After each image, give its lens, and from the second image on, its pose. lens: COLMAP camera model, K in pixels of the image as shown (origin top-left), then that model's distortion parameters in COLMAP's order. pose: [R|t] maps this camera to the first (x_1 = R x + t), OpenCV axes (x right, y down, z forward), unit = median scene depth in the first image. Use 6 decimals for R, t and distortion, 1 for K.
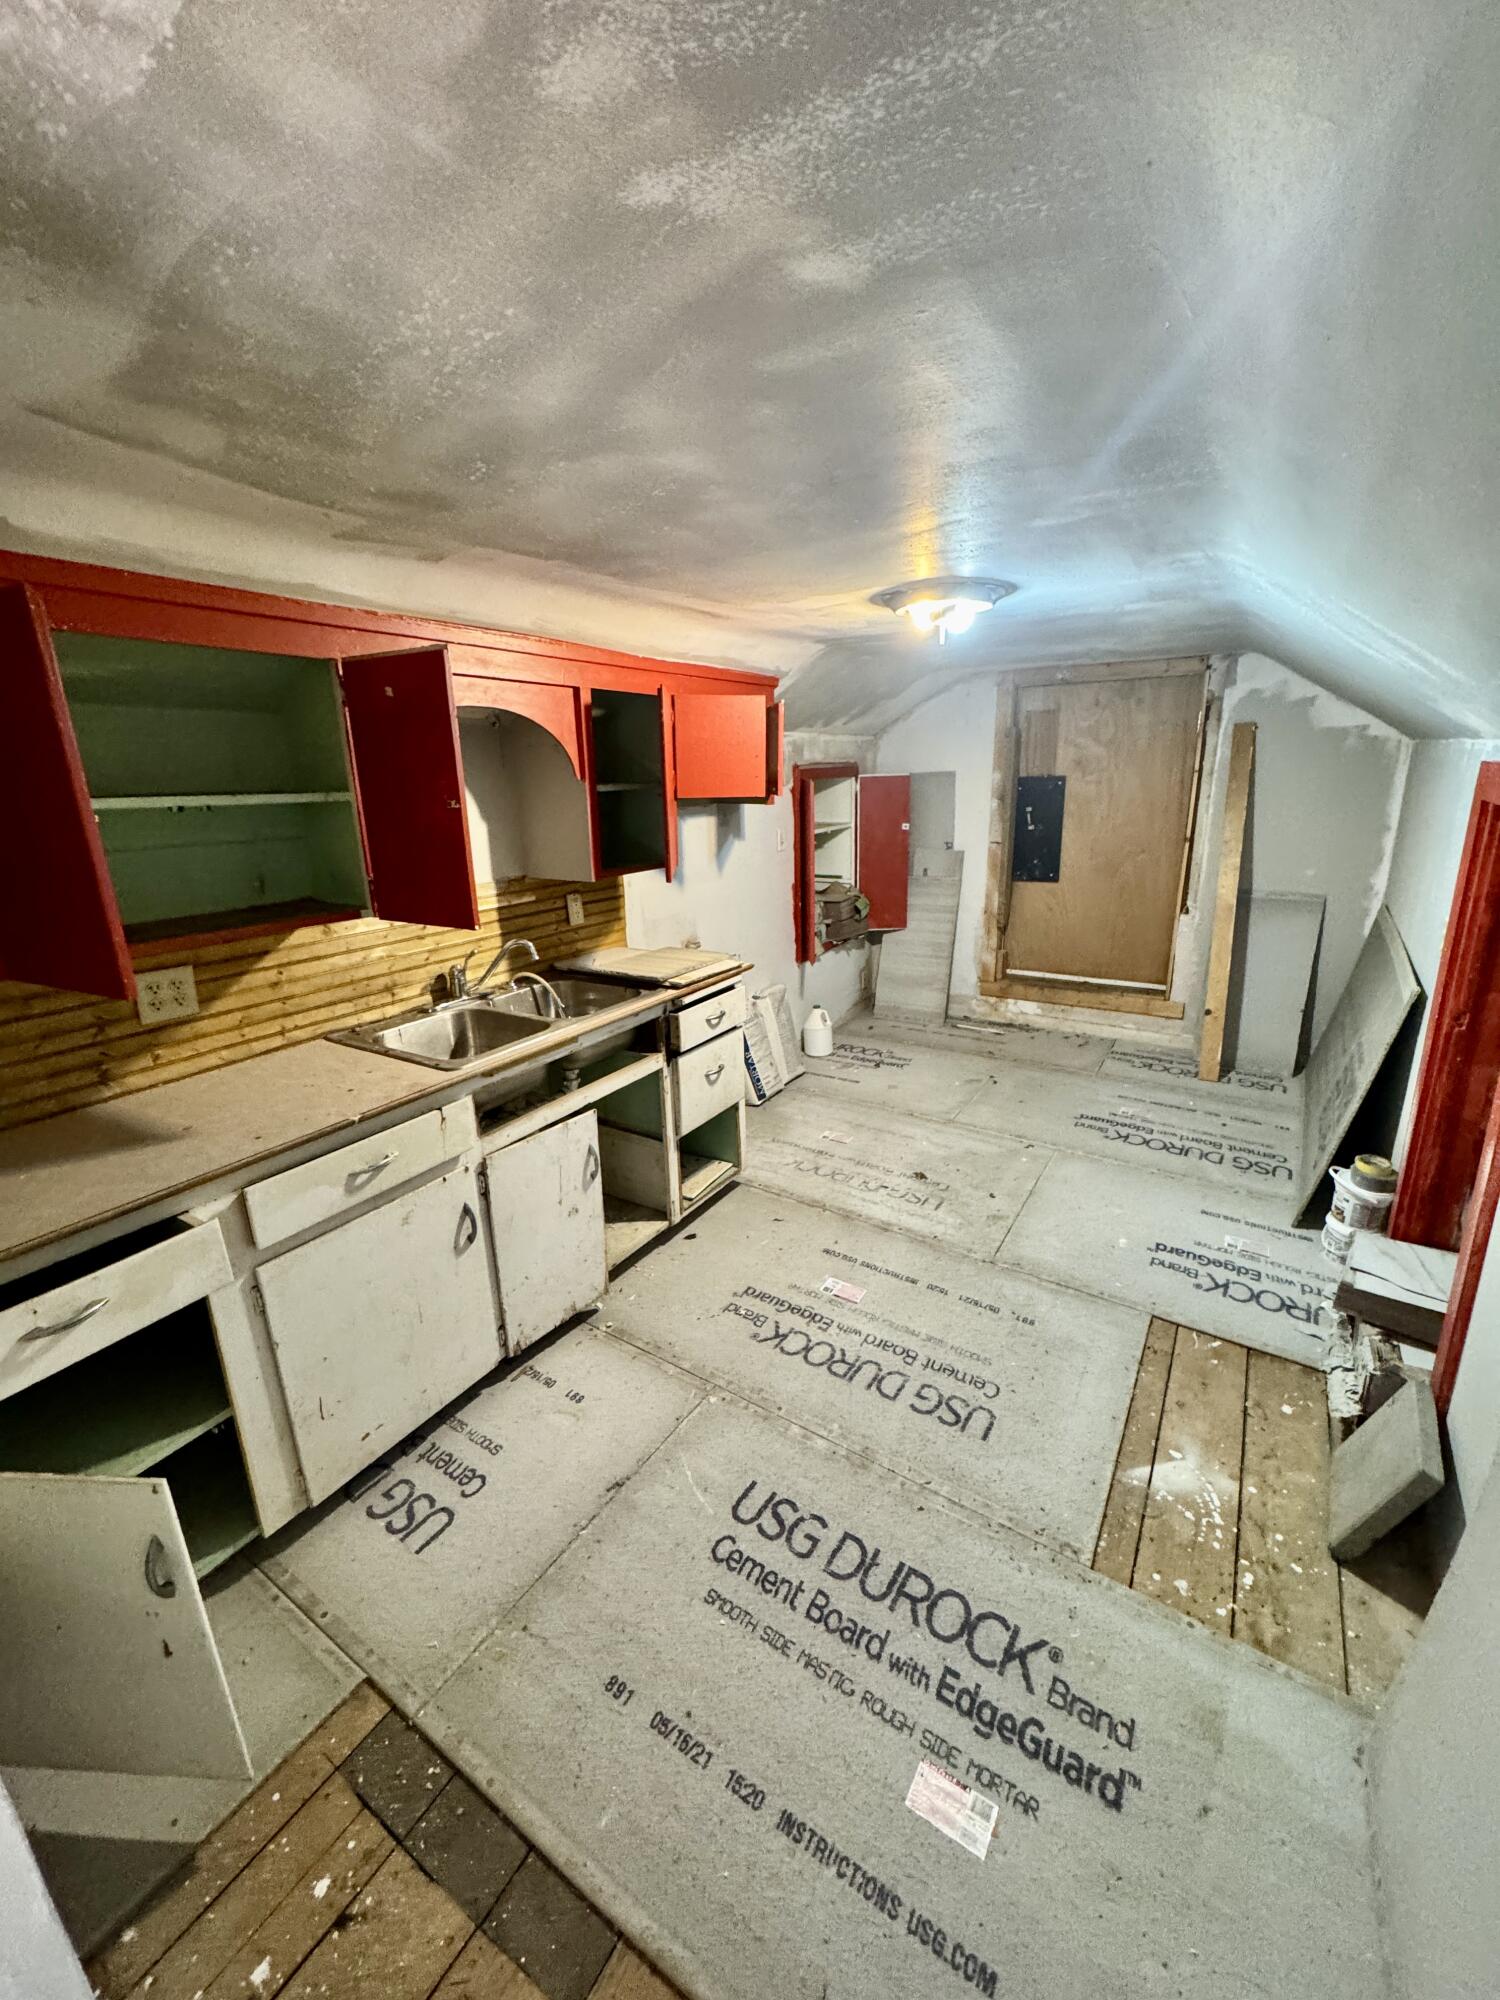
lens RADIAL K [[795.6, 0, 749.0], [0, 795.6, 994.6], [0, 0, 1]] dist [-0.003099, 0.000091]
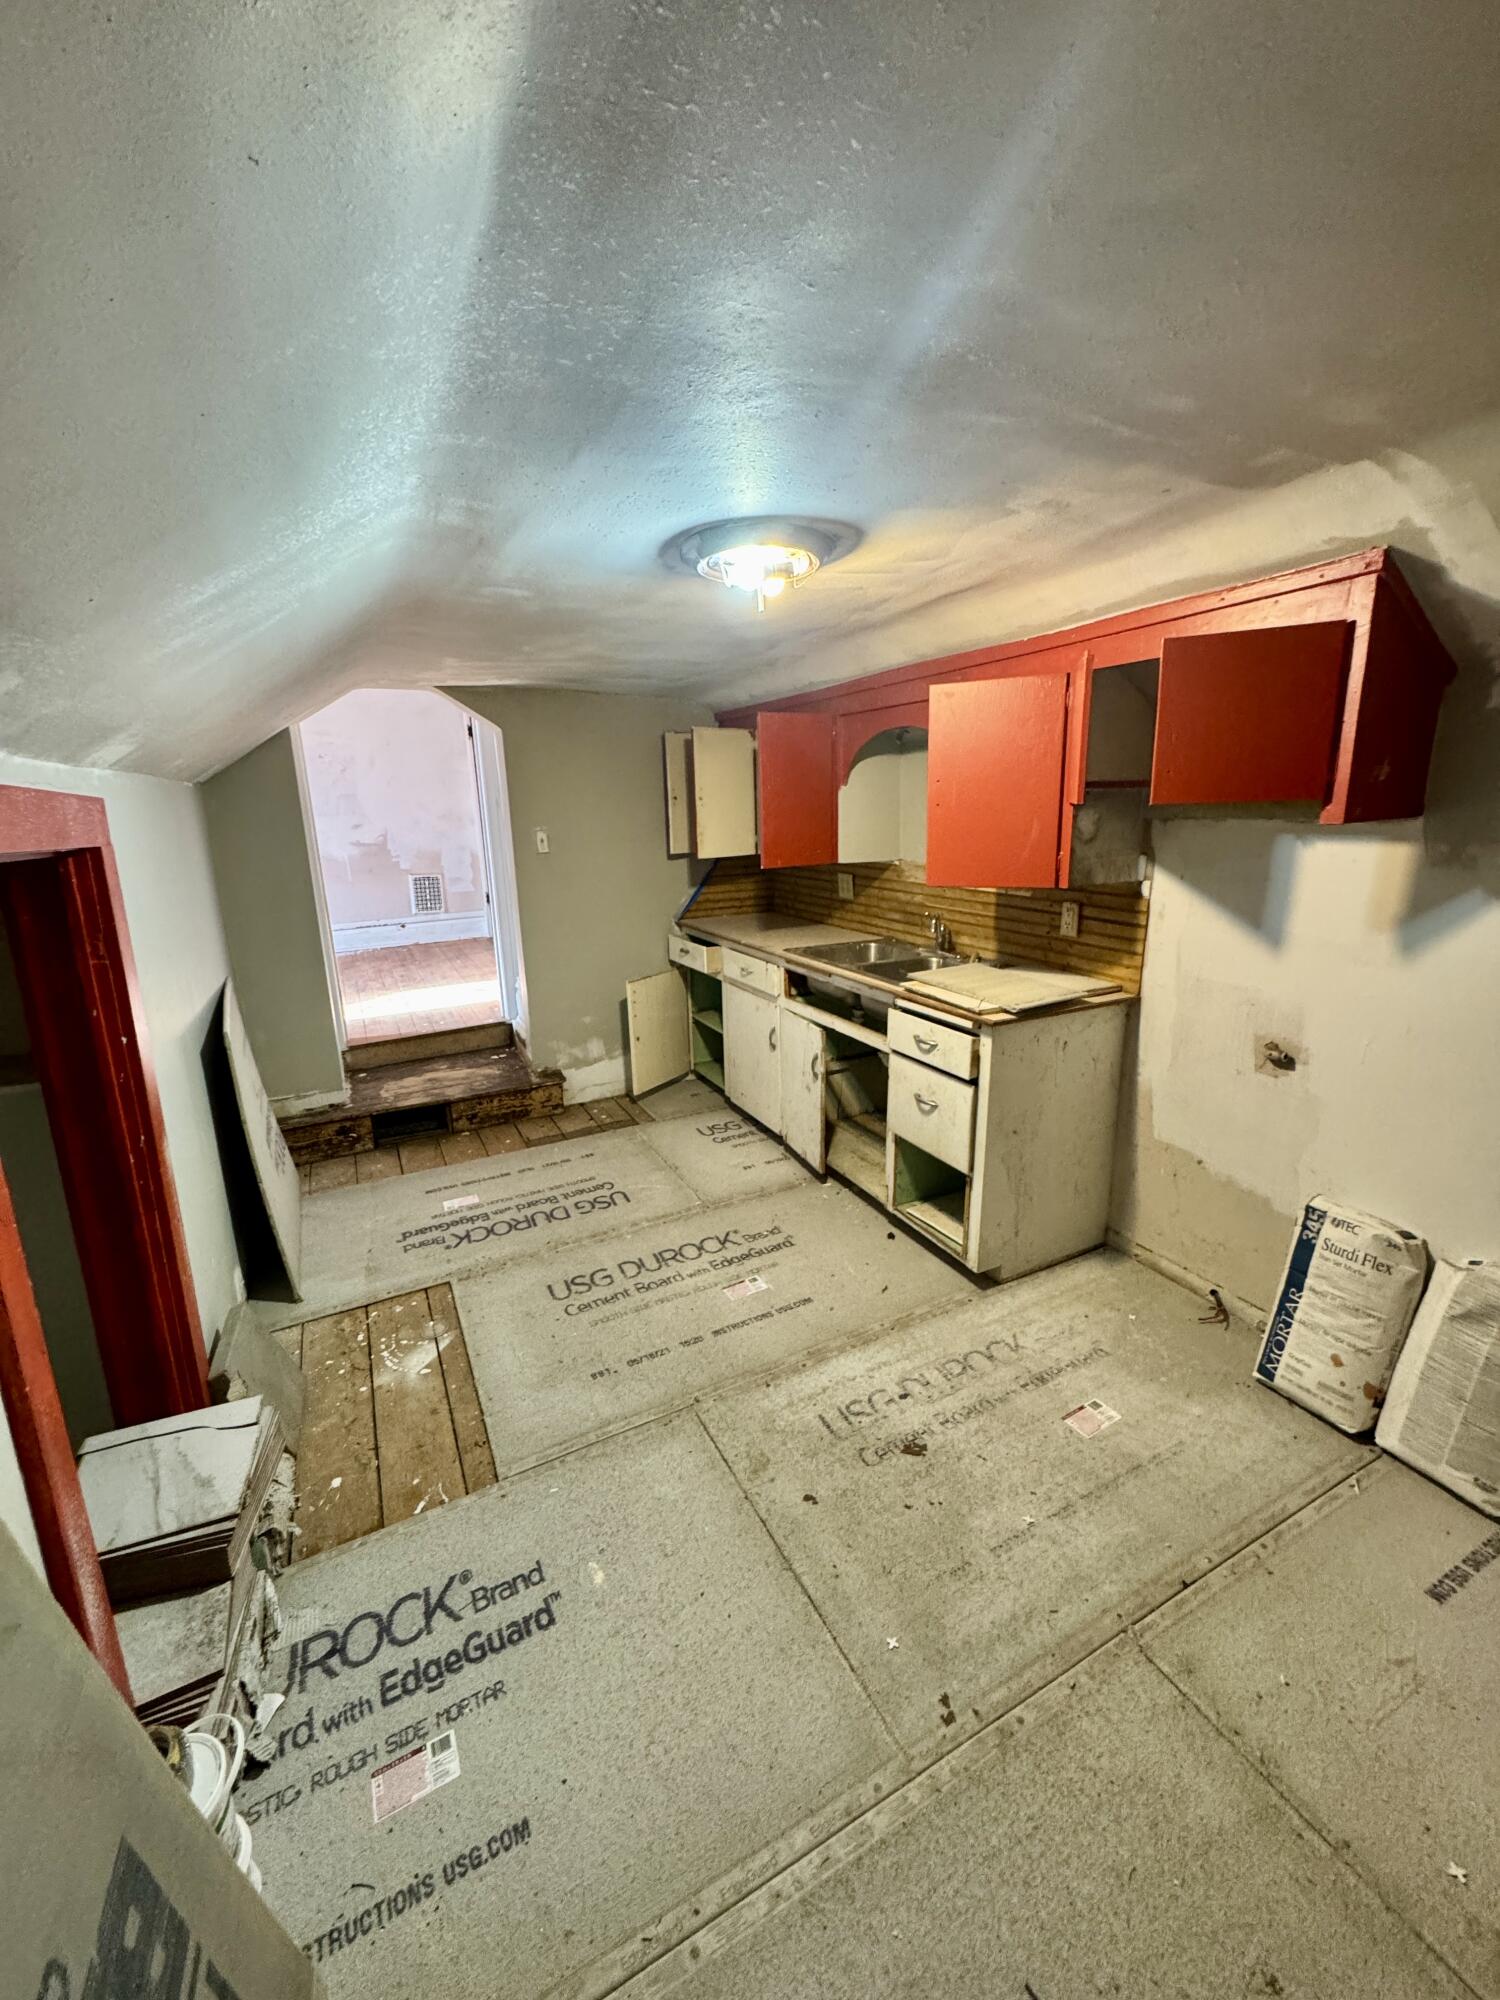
lens RADIAL K [[795.6, 0, 748.6], [0, 795.6, 991.0], [0, 0, 1]] dist [-0.003099, 0.000091]
pose [[-0.501000, 0.231615, -0.833878, 1.035568], [-0.201457, 0.905844, 0.372641, -0.415398], [0.841673, 0.354683, -0.407168, 1.518674]]
